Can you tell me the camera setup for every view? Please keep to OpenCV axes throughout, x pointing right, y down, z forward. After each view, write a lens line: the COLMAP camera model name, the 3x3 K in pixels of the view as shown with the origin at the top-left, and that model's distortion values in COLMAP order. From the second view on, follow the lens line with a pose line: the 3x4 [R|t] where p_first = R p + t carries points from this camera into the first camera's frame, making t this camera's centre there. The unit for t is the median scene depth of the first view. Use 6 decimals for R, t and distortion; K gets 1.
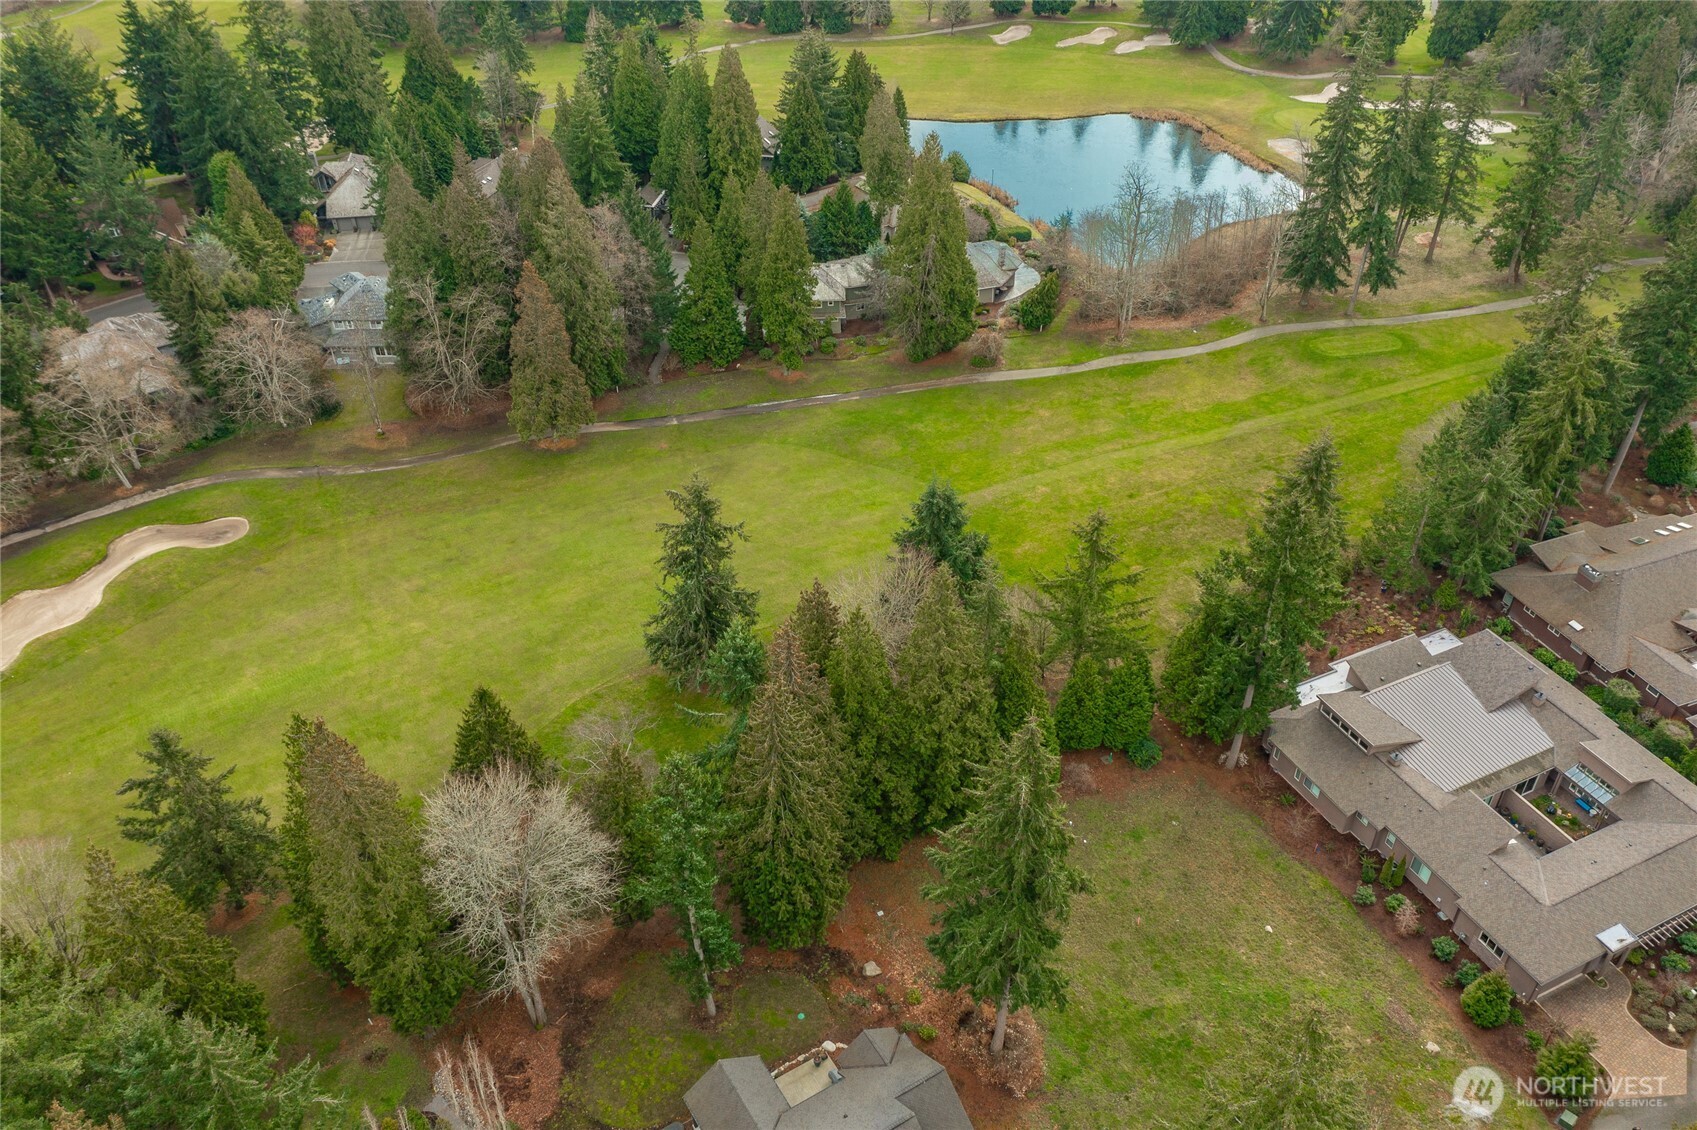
lens RADIAL K [[1323.3, 0, 851.4], [0, 1323.3, 585.8], [0, 0, 1]] dist [0.008470, 0.010278]
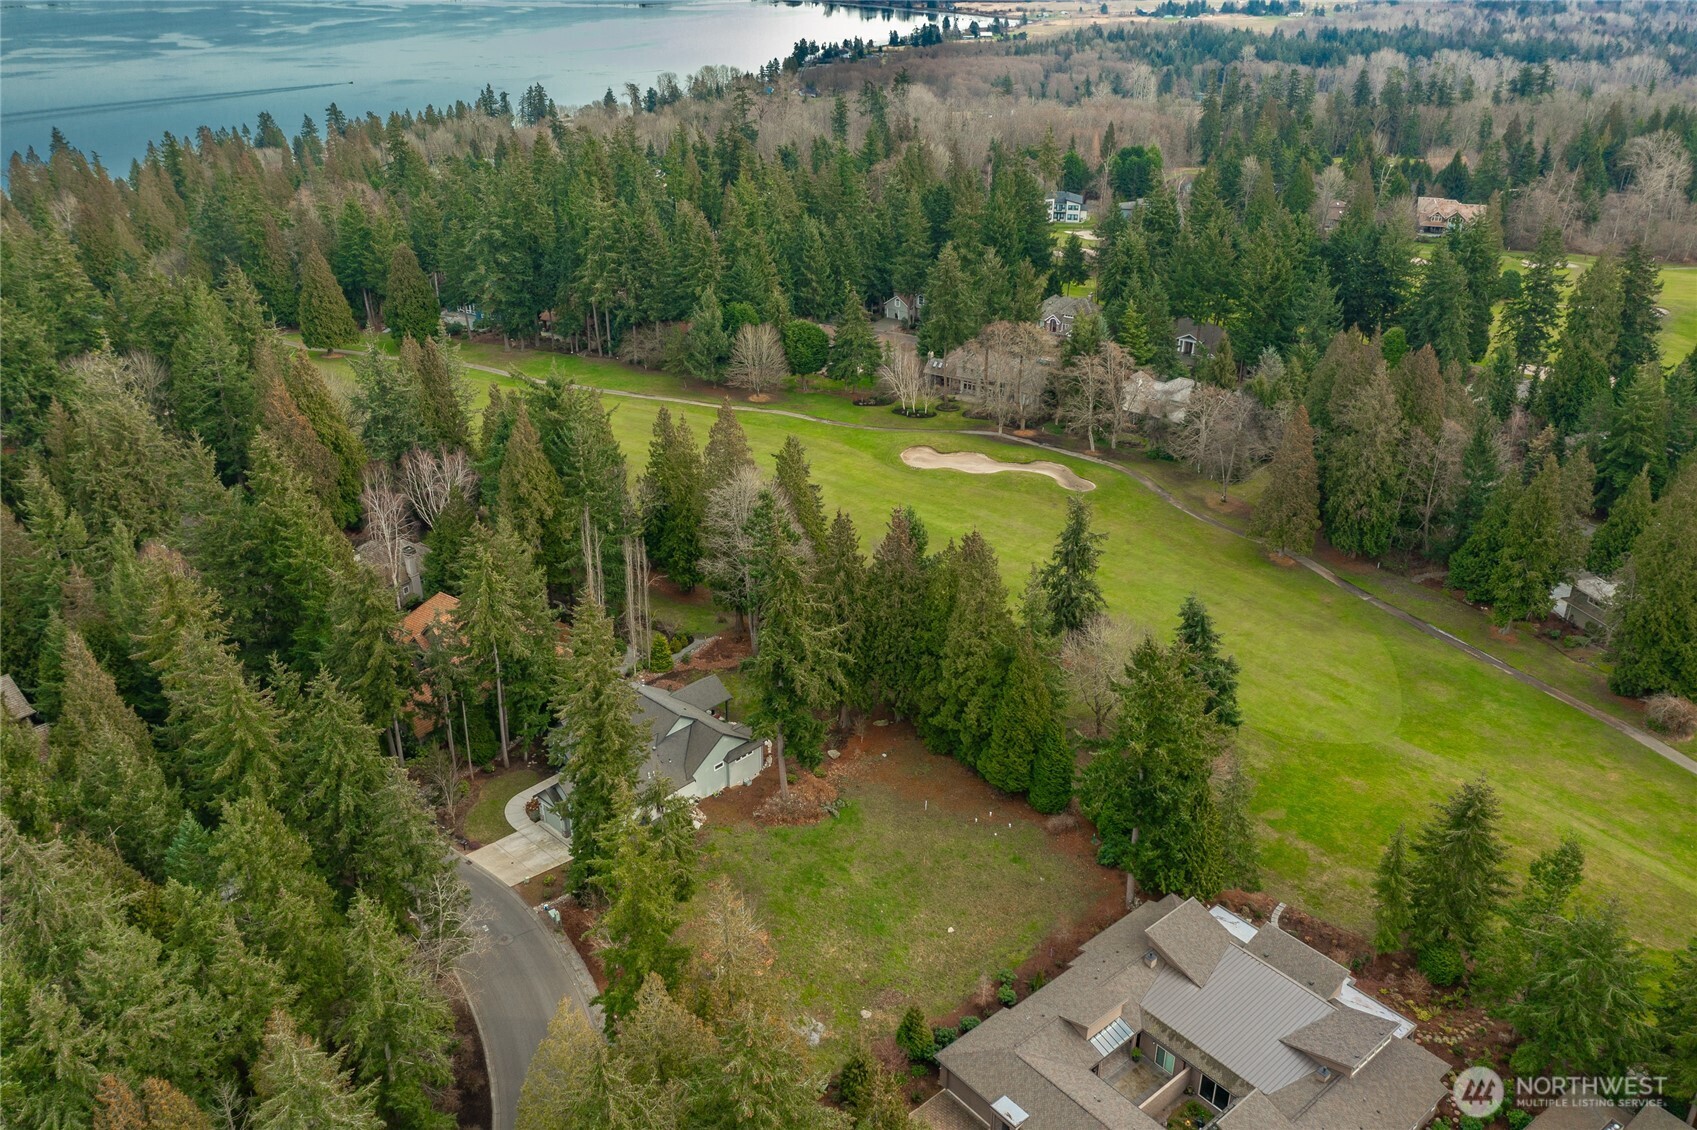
lens RADIAL K [[1340.6, 0, 848.5], [0, 1340.6, 565.0], [0, 0, 1]] dist [-0.002756, 0.037103]
pose [[0.253485, 0.433608, -0.864713, 1.032635], [-0.605547, 0.768224, 0.207713, -0.163966], [0.754360, 0.470972, 0.457303, 0.190102]]
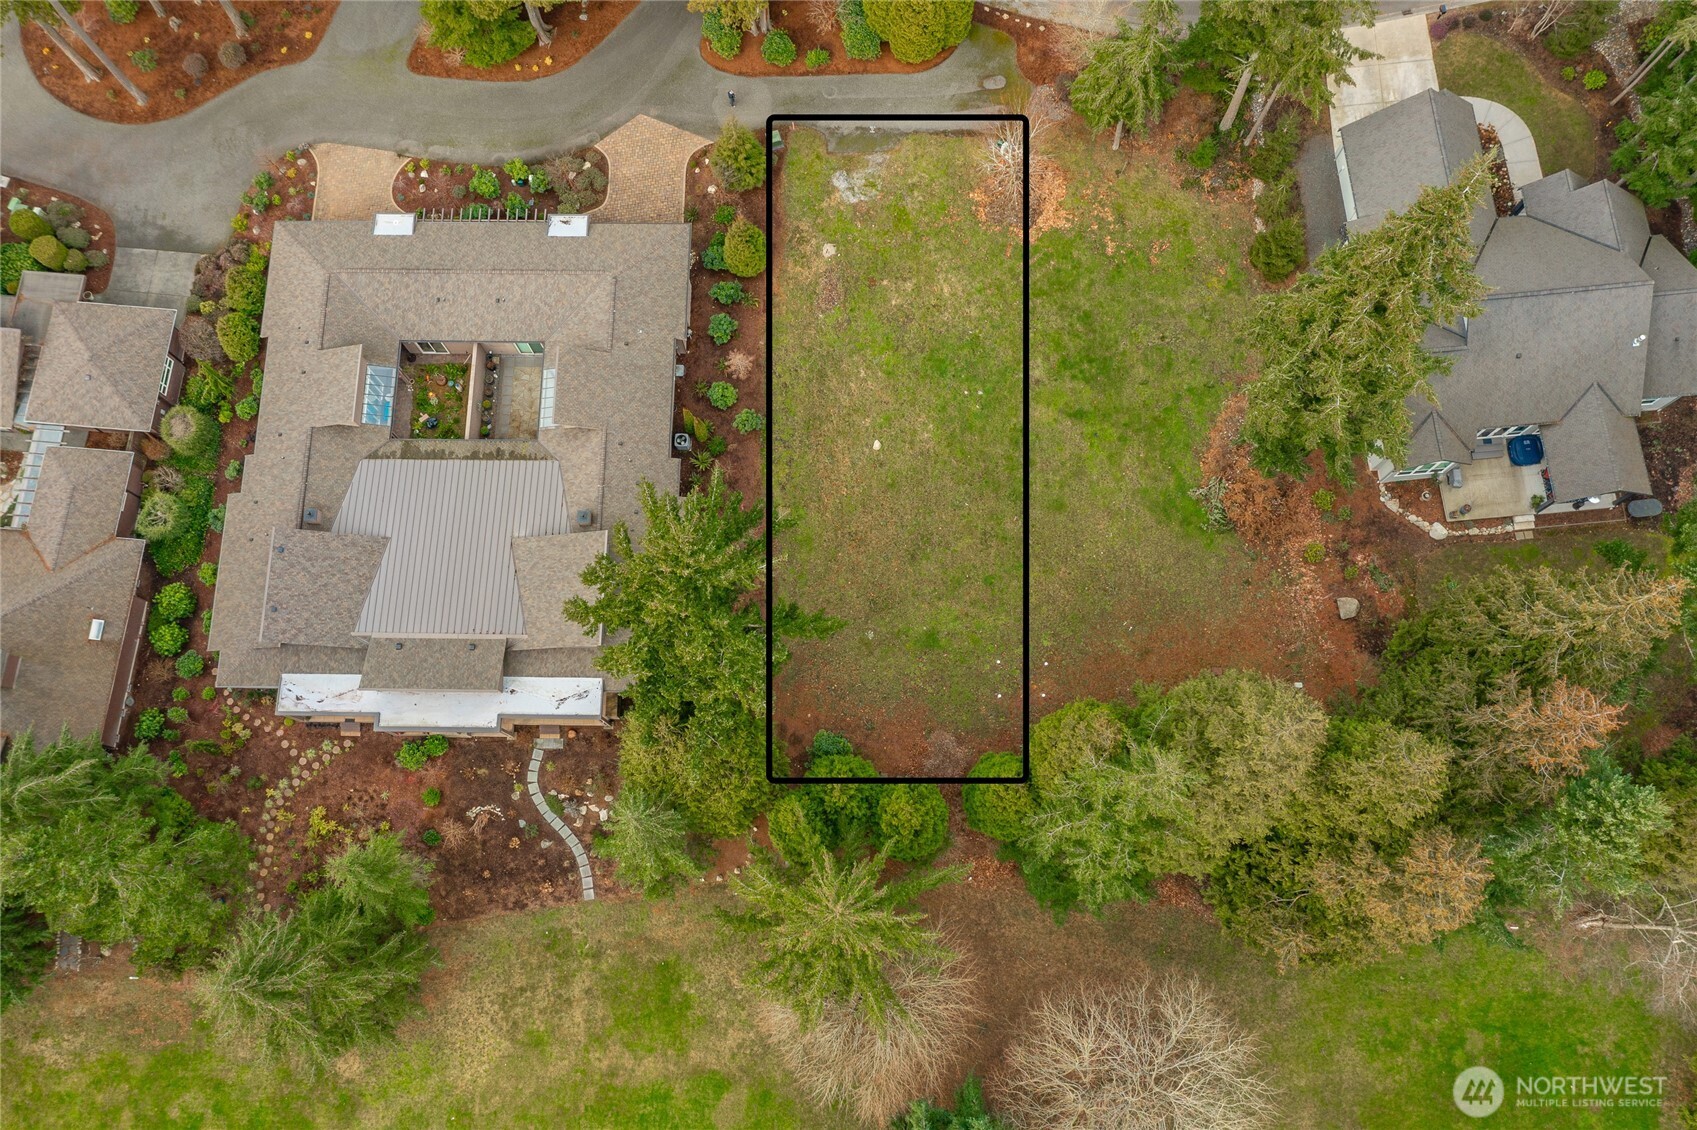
lens RADIAL K [[1394.9, 0, 848.5], [0, 1394.9, 565.0], [0, 0, 1]] dist [-0.015442, 0.067612]
pose [[-0.893861, -0.427892, 0.133869, 0.157456], [0.296639, -0.340541, 0.892209, -0.472373], [-0.336181, 0.837222, 0.431326, 0.598420]]
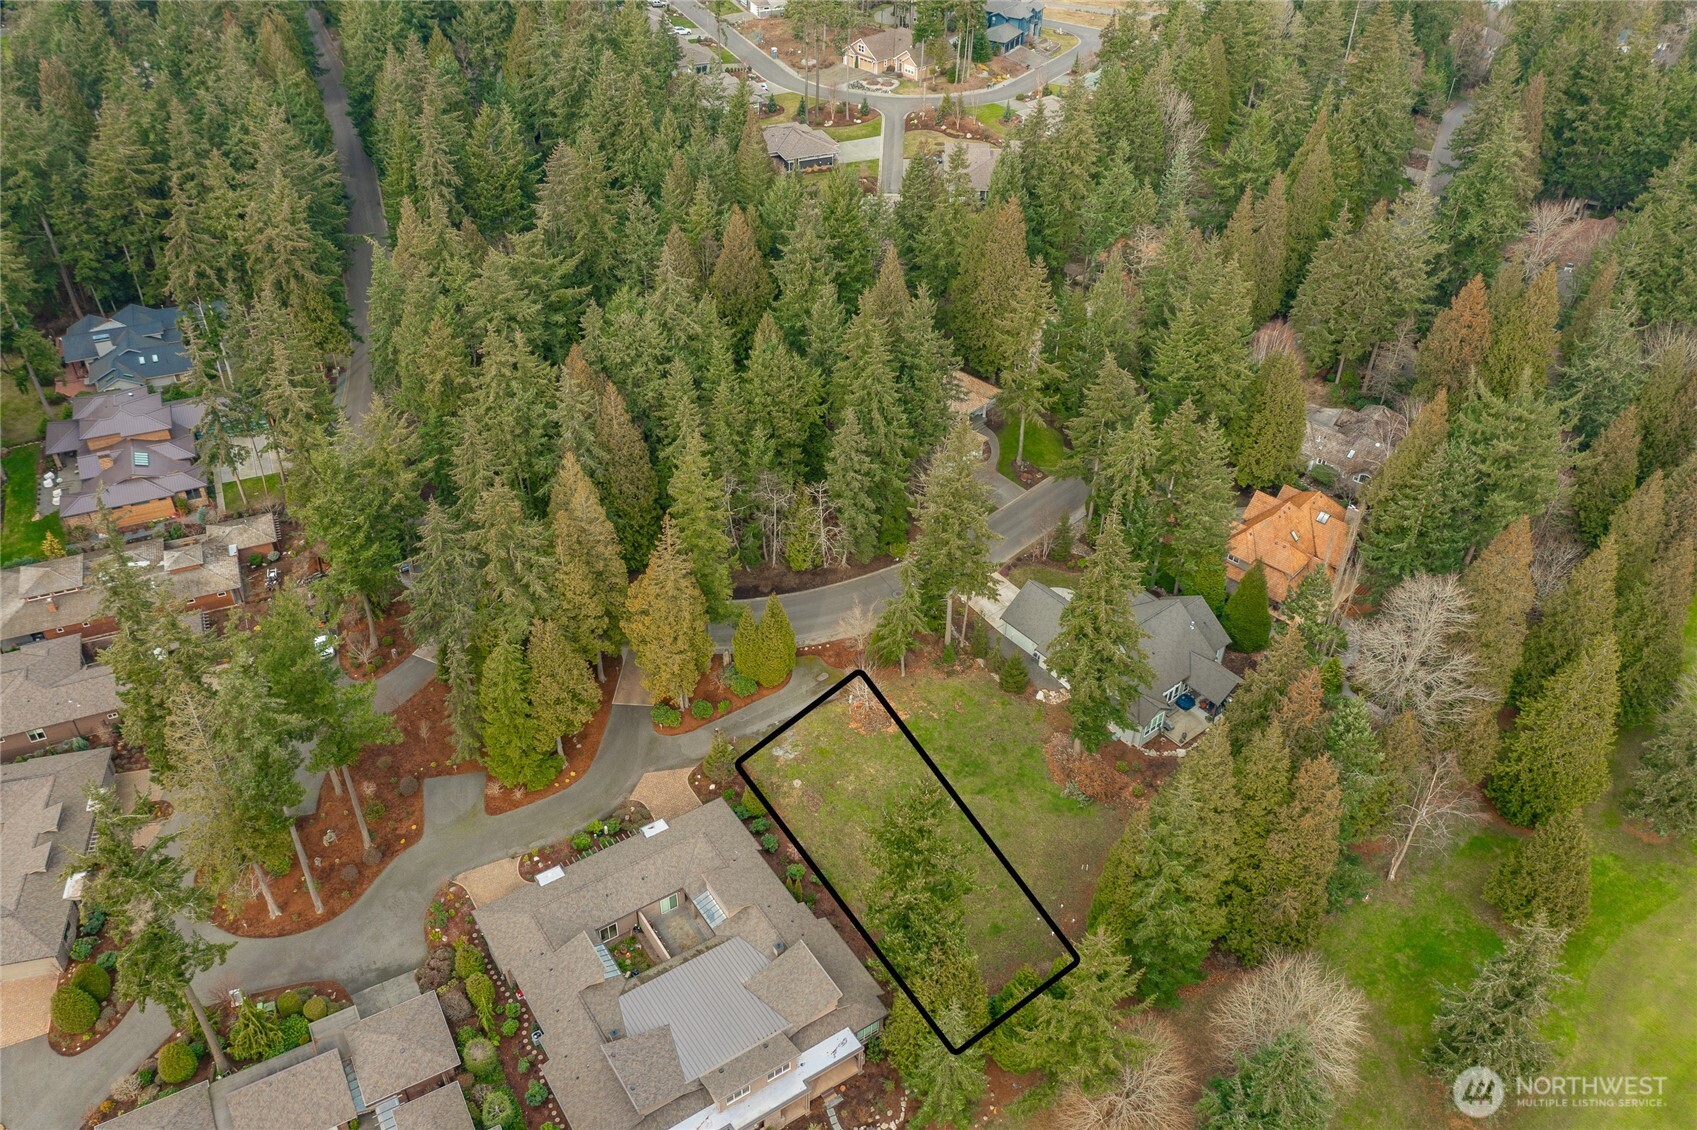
lens RADIAL K [[1340.6, 0, 848.5], [0, 1340.6, 565.0], [0, 0, 1]] dist [-0.002756, 0.037103]
pose [[-0.991194, 0.076487, -0.108089, 0.415277], [-0.086494, 0.244088, 0.965888, -0.944120], [0.100261, 0.966732, -0.235323, 0.888669]]
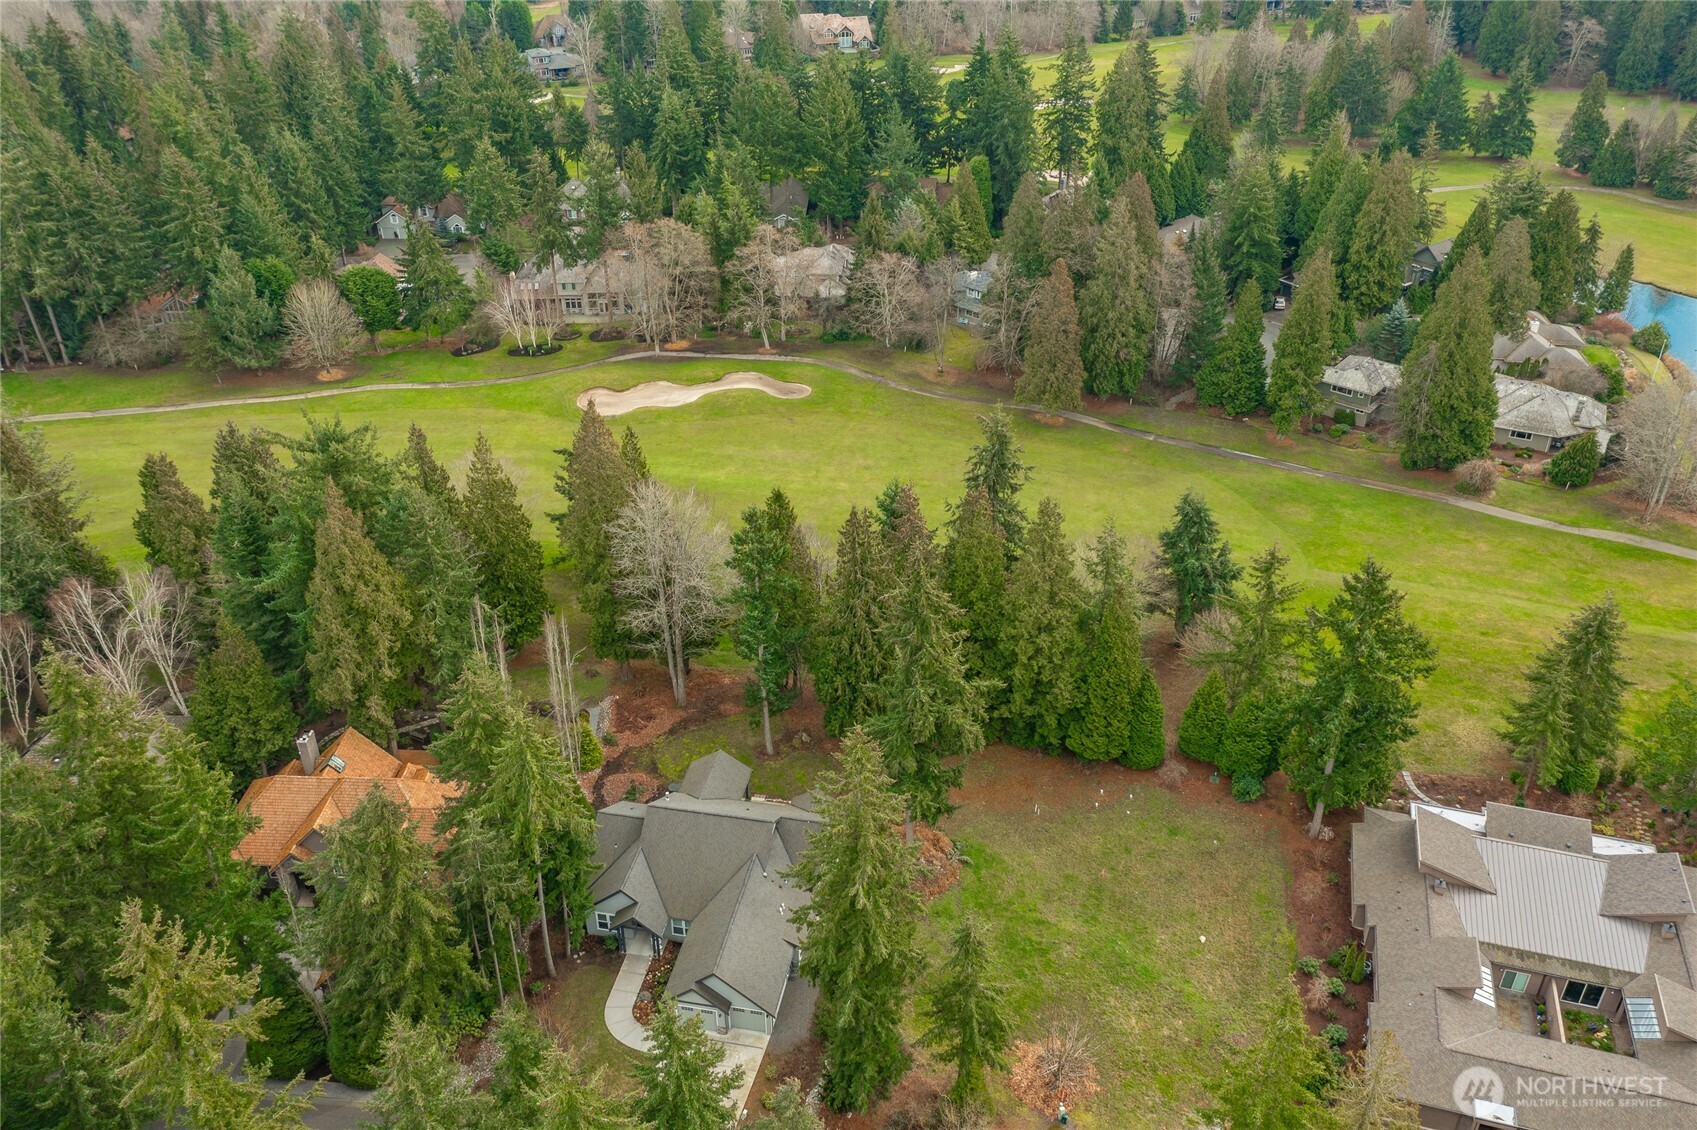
lens RADIAL K [[1370.8, 0, 839.0], [0, 1370.8, 566.8], [0, 0, 1]] dist [-0.004527, 0.039893]
pose [[0.734246, 0.365150, -0.572318, 0.533552], [-0.422413, 0.905691, 0.035920, 0.063793], [0.531460, 0.215380, 0.819244, -0.094586]]
